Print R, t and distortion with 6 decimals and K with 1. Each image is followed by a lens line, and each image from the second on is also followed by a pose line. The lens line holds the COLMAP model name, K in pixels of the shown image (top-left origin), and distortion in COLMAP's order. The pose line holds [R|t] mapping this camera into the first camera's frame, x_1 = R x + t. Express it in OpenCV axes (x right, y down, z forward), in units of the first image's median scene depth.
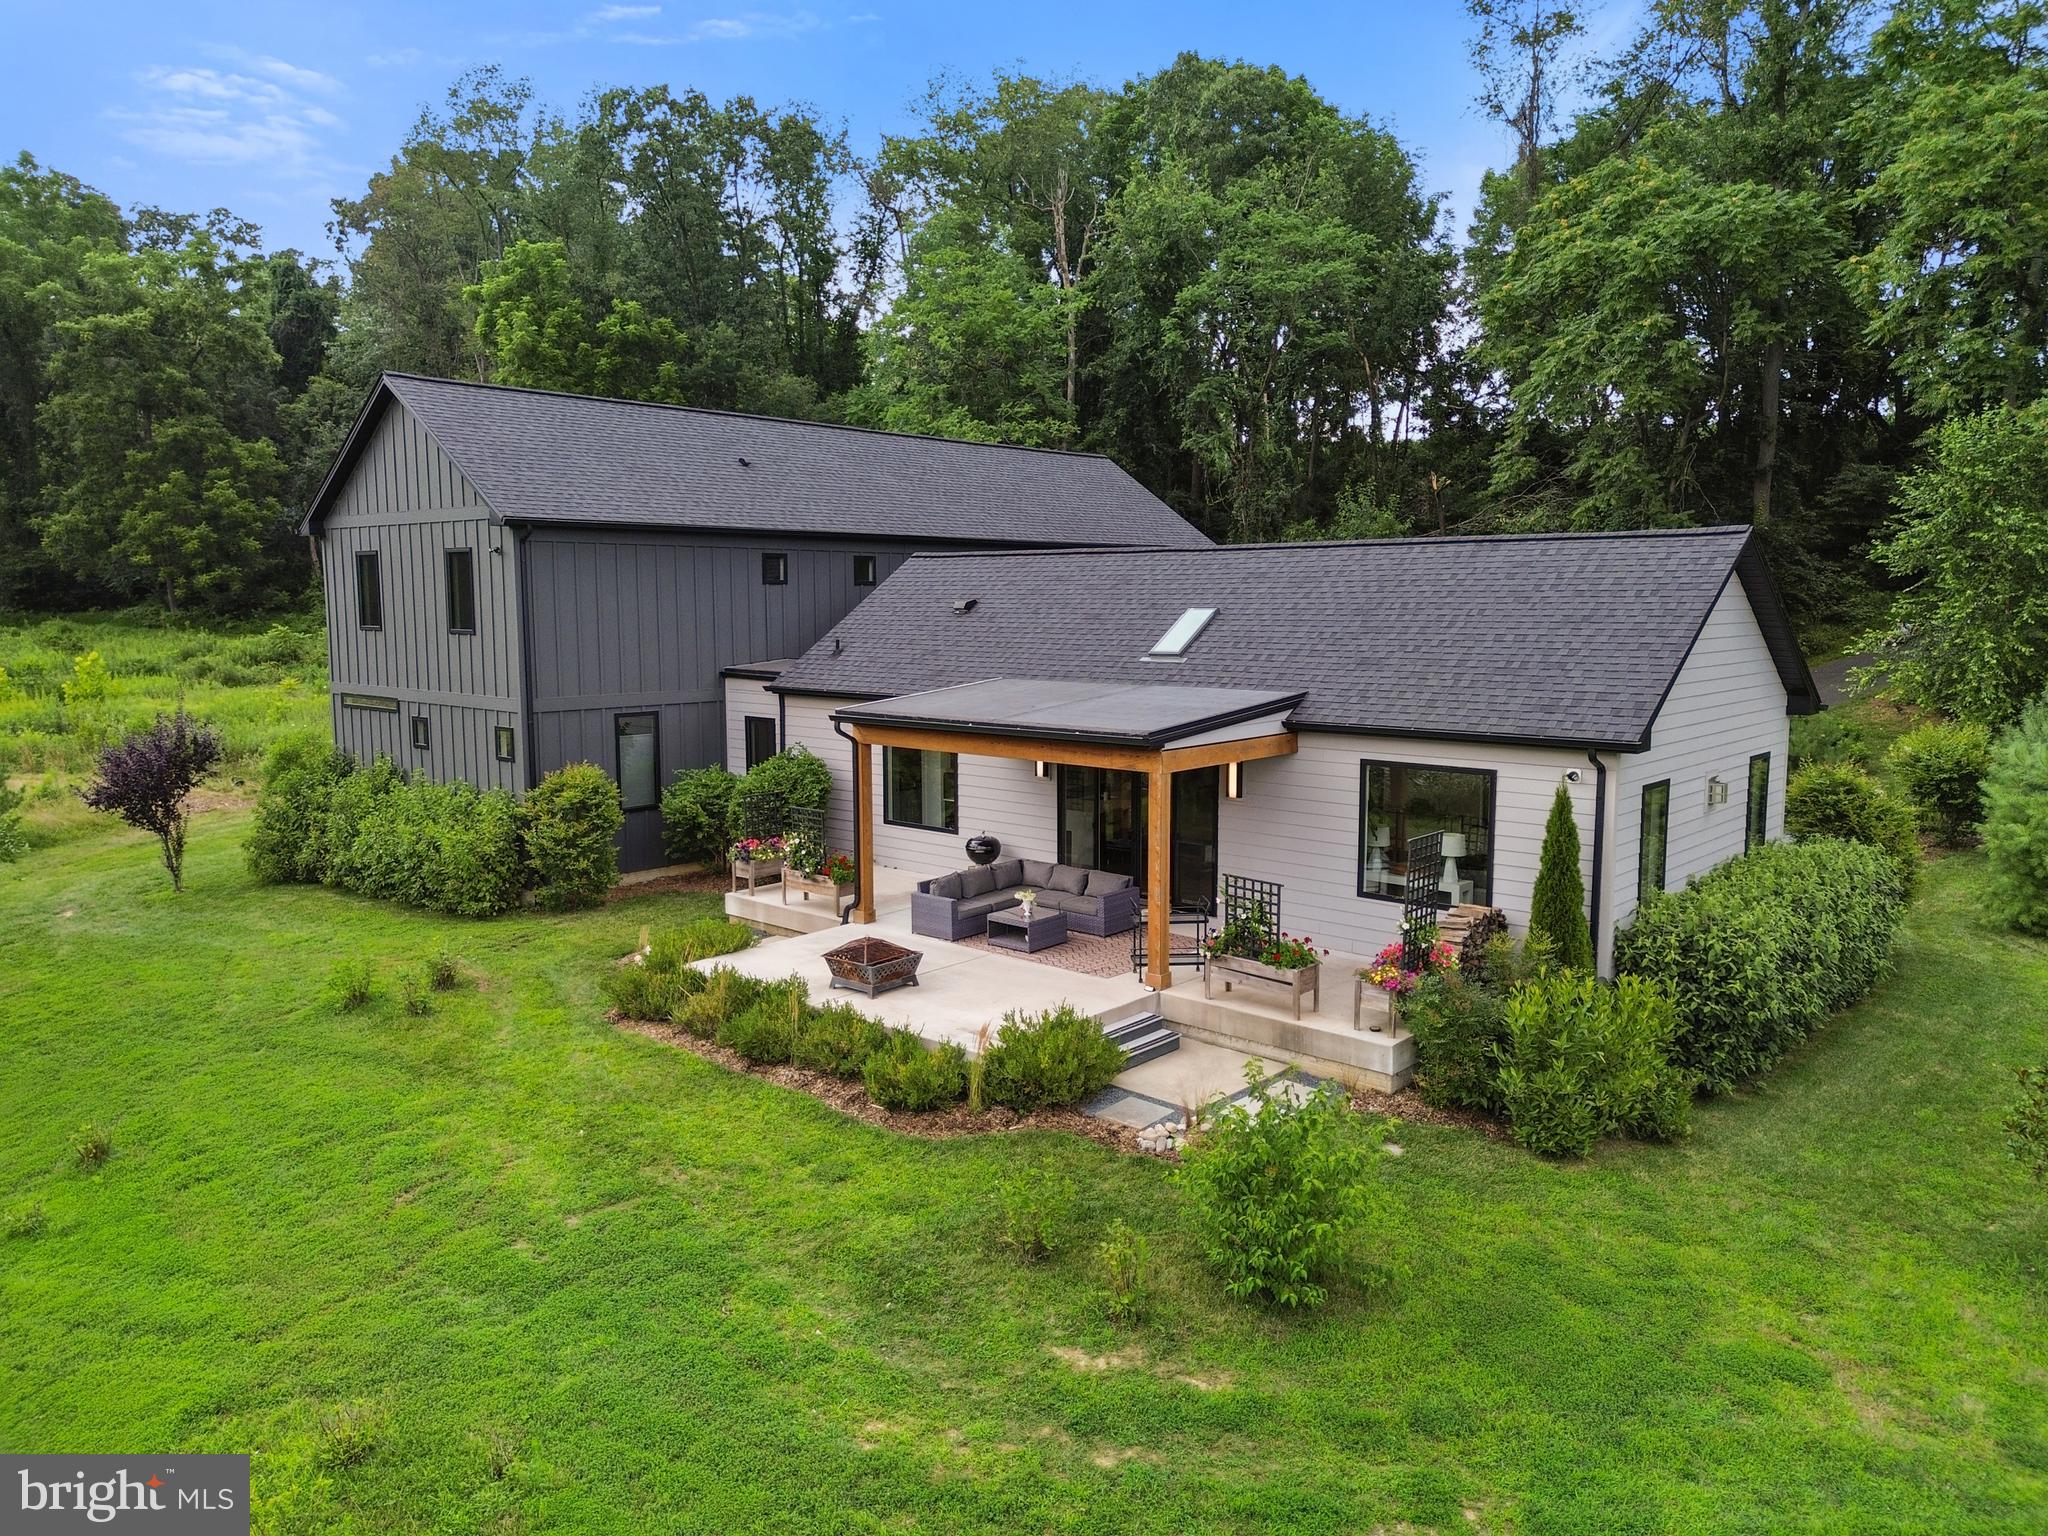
lens RADIAL K [[1450.0, 0, 1024.0], [0, 1450.0, 768.0], [0, 0, 1]] dist [0.069531, -0.062773]
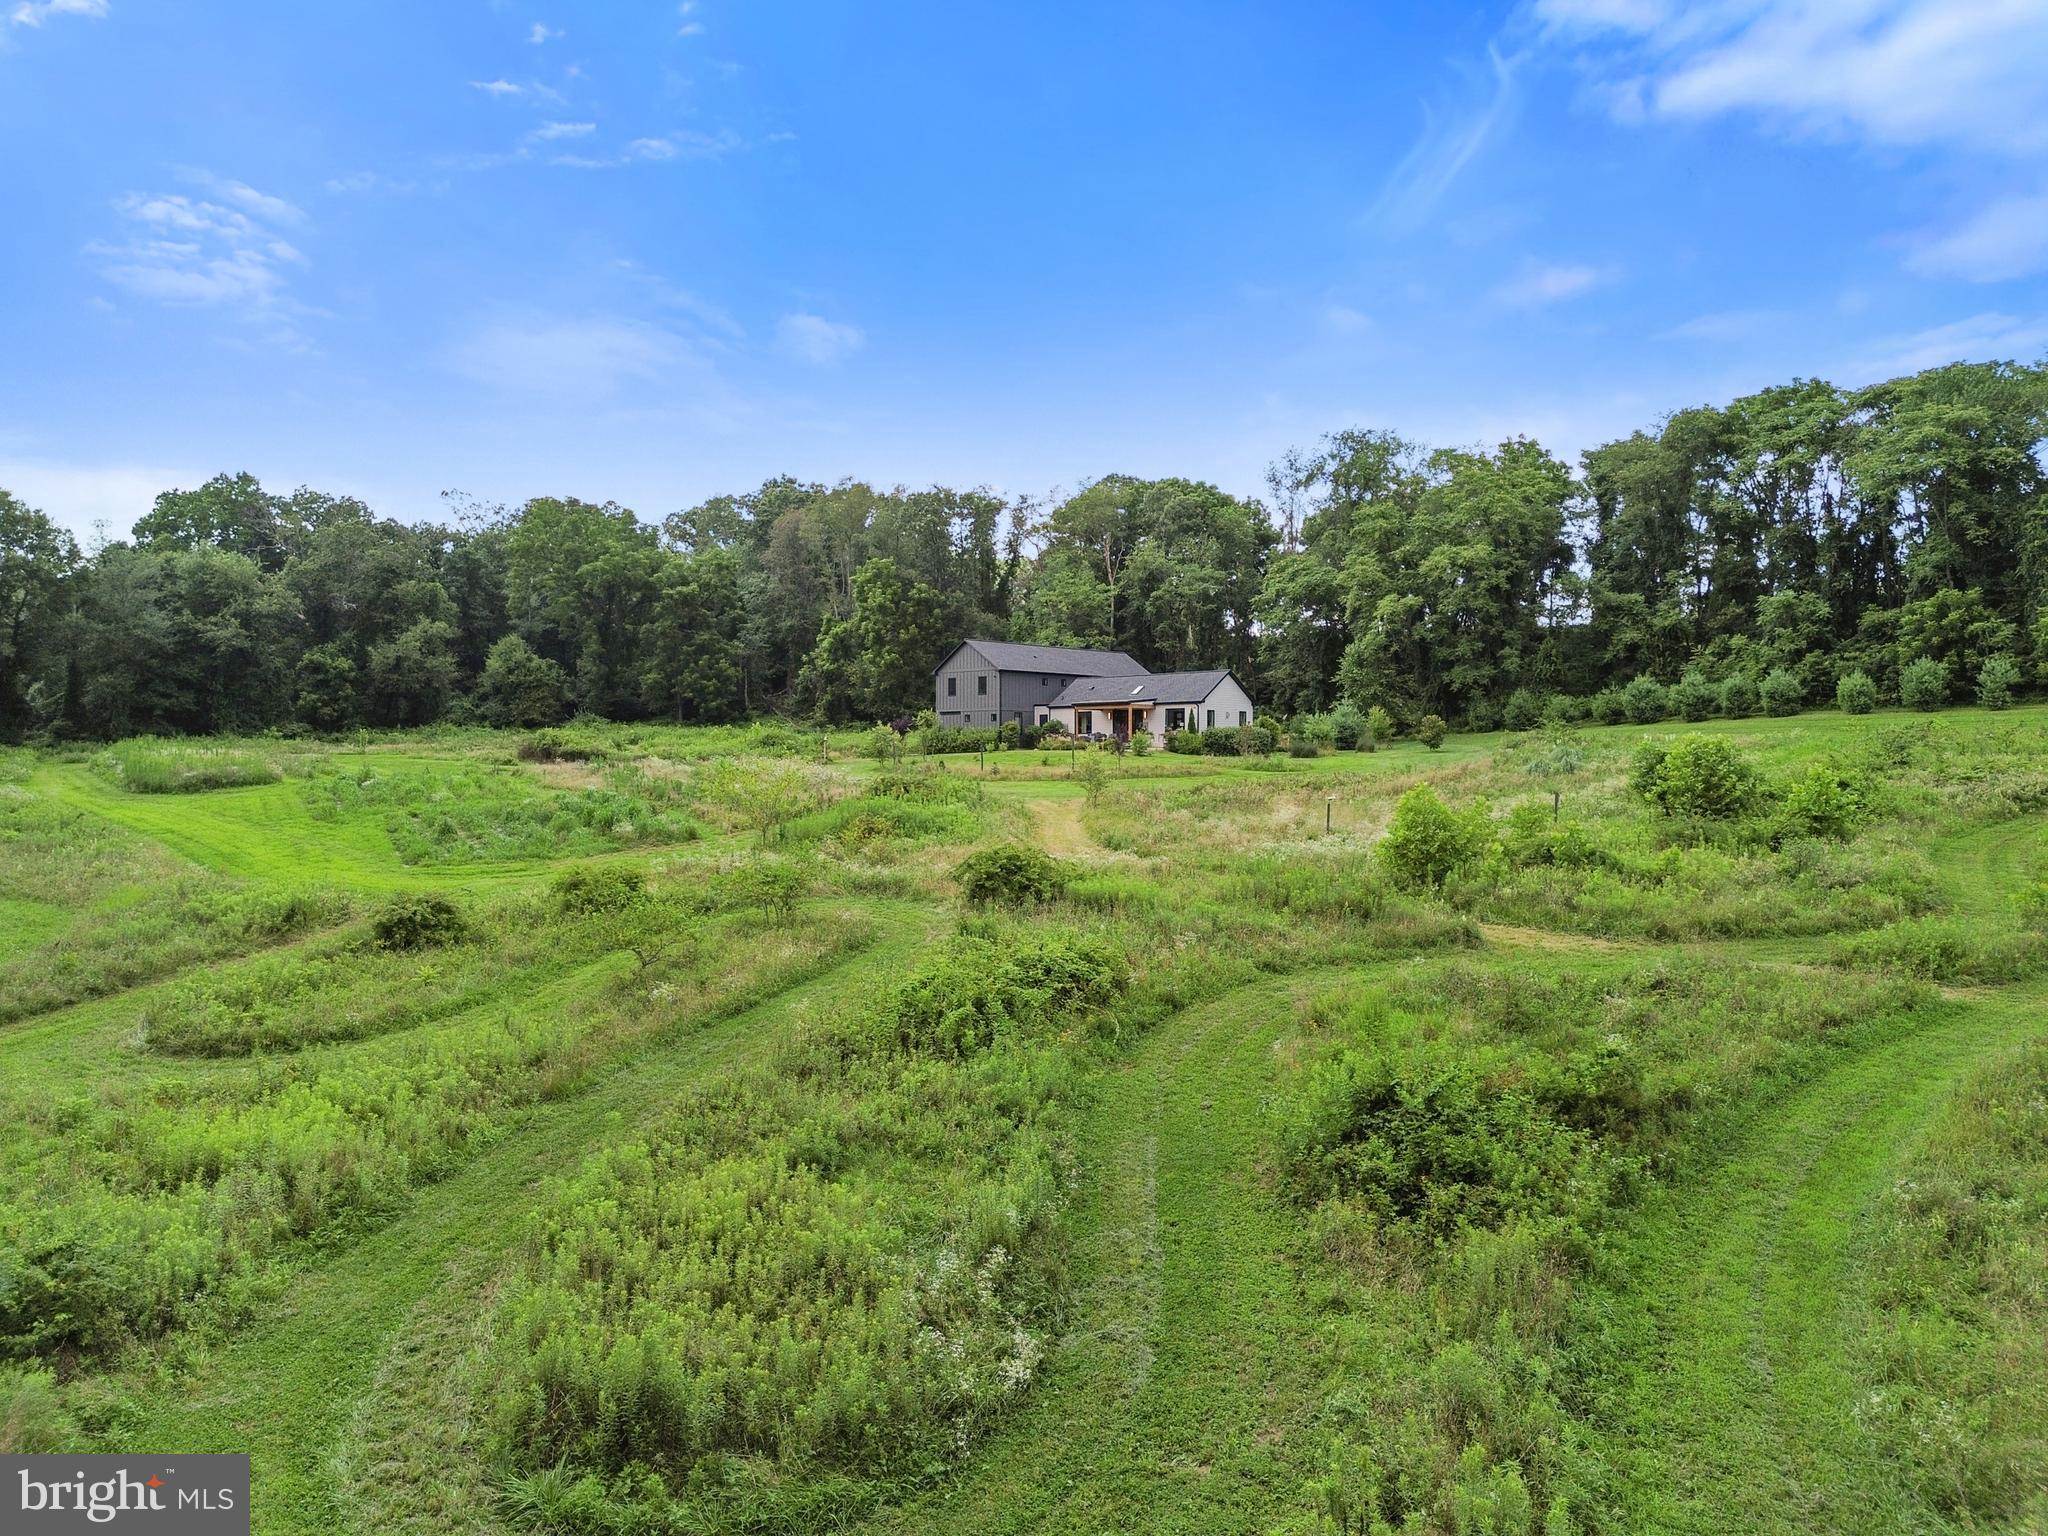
lens RADIAL K [[1450.0, 0, 1024.0], [0, 1450.0, 768.0], [0, 0, 1]] dist [0.069531, -0.062773]
pose [[0.999741, 0.001472, -0.022720, -0.185615], [-0.004069, 0.993391, -0.114711, 0.811249], [0.022401, 0.114773, 0.993139, -4.297555]]
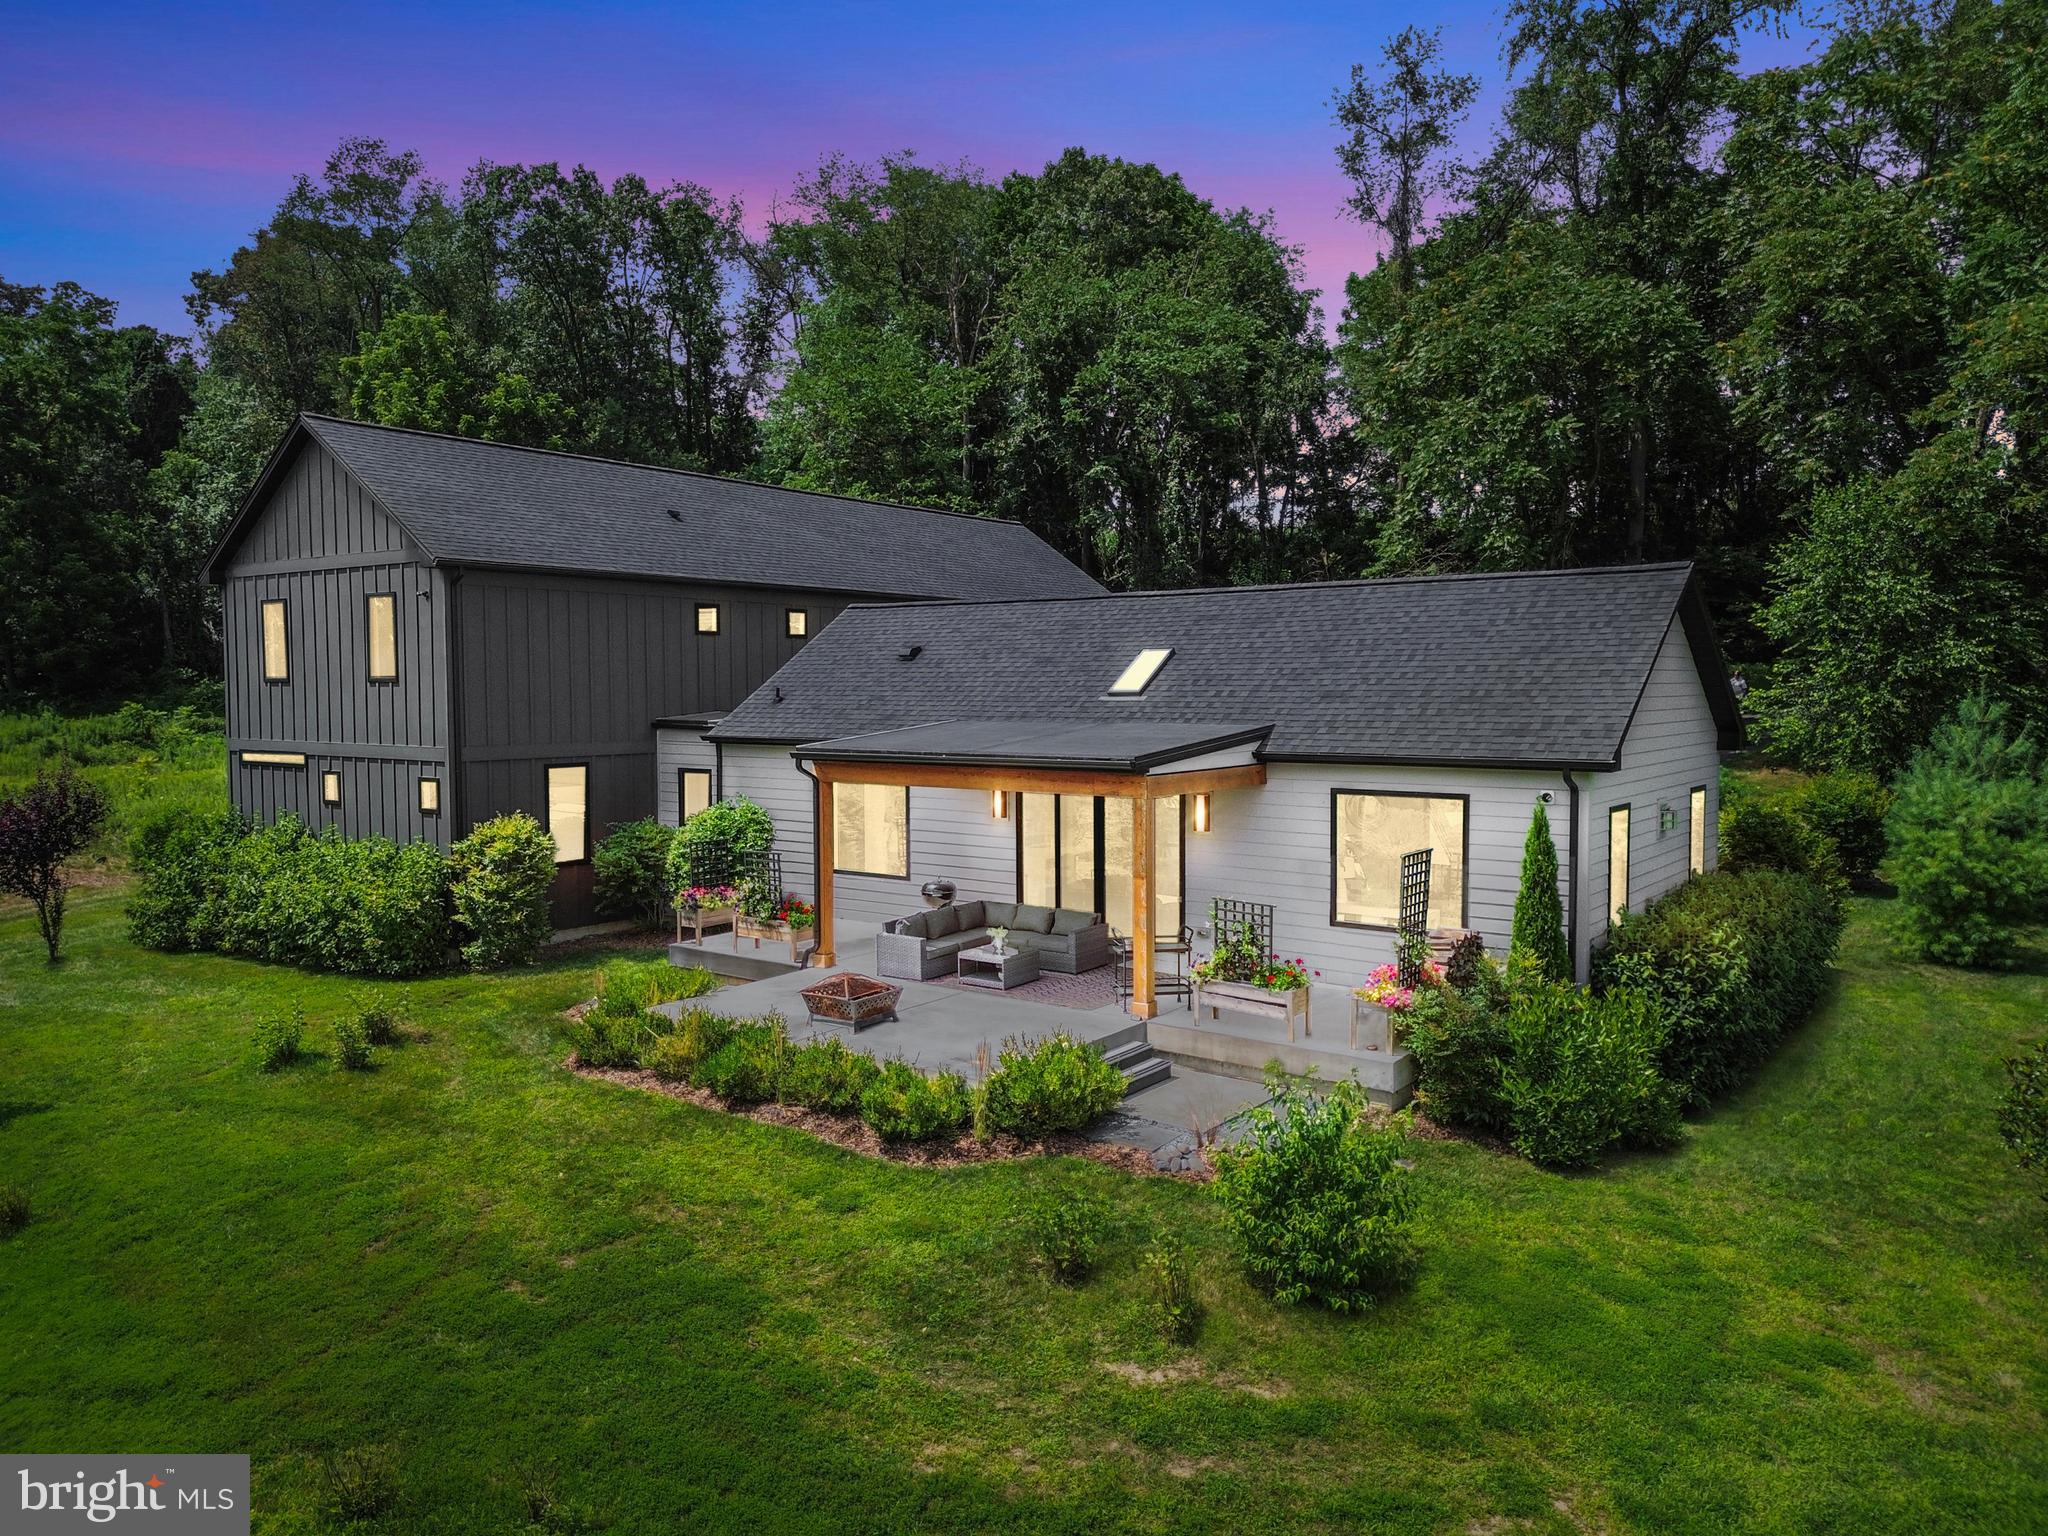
lens RADIAL K [[1450.0, 0, 1024.0], [0, 1450.0, 768.0], [0, 0, 1]] dist [0.069531, -0.062773]
pose [[0.995980, -0.006103, 0.089367, -0.062767], [0.011624, 0.998046, -0.061392, 0.034654], [-0.088818, 0.062184, 0.994105, 0.013615]]
